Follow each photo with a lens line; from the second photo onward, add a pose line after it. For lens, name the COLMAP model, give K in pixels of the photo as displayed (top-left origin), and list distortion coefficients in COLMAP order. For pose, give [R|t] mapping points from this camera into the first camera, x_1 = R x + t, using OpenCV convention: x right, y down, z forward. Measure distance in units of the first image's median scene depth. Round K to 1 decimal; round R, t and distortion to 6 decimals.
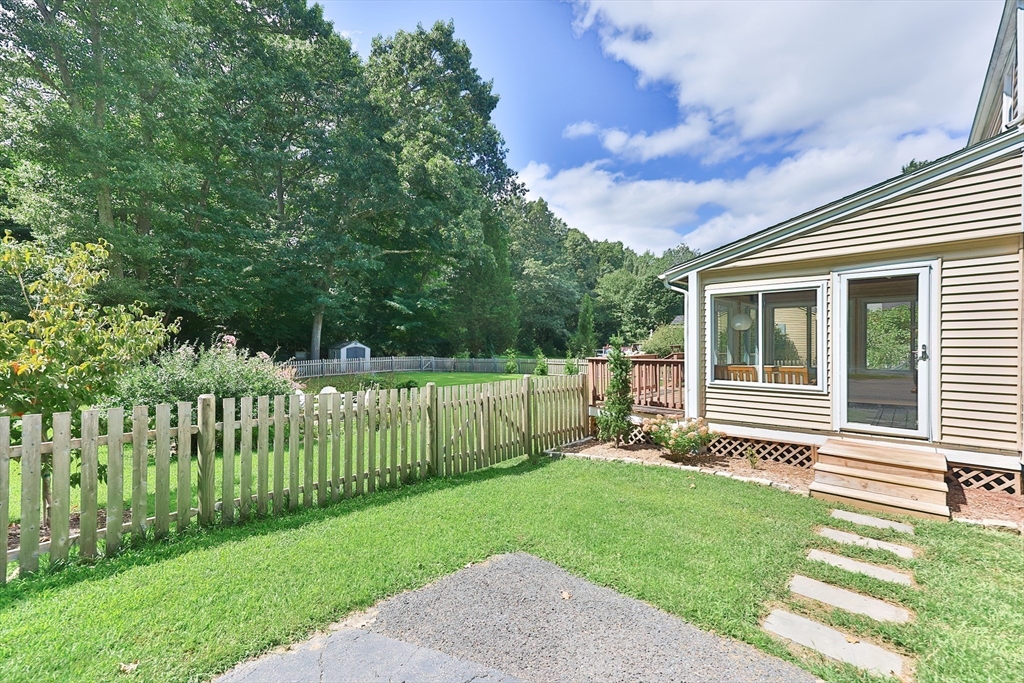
lens RADIAL K [[403.7, 0, 508.9], [0, 403.7, 352.4], [0, 0, 1]] dist [0.001619, 0.000189]
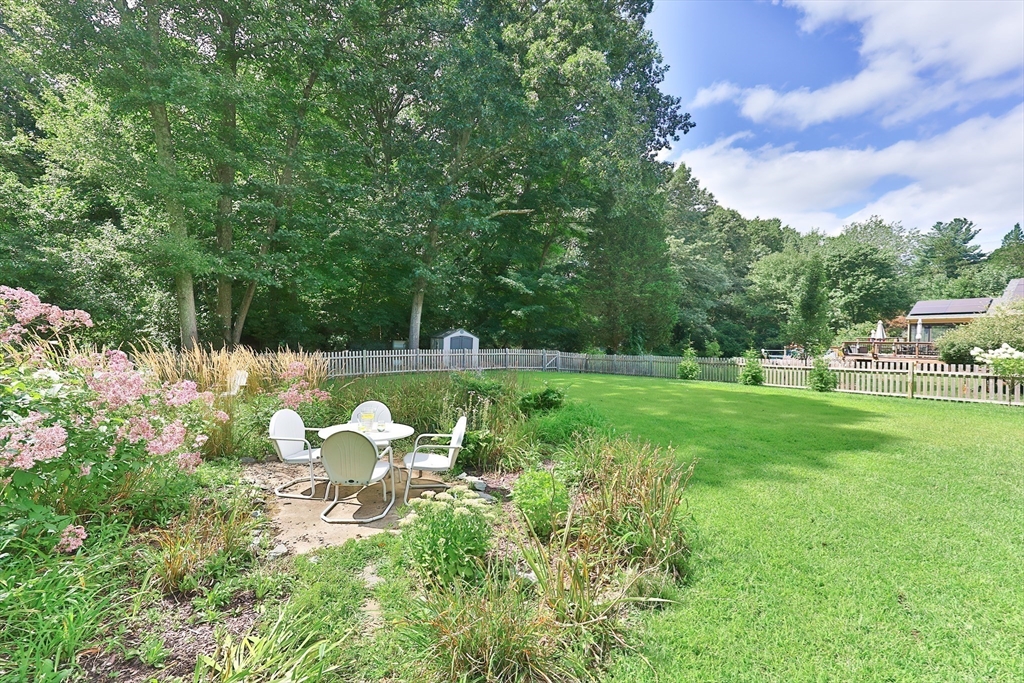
lens RADIAL K [[403.7, 0, 508.9], [0, 403.7, 352.4], [0, 0, 1]] dist [0.001619, 0.000189]
pose [[0.964211, 0.029899, -0.263446, -0.065944], [-0.028707, 0.999553, 0.008372, 0.007997], [0.263578, -0.000509, 0.964638, 0.215313]]
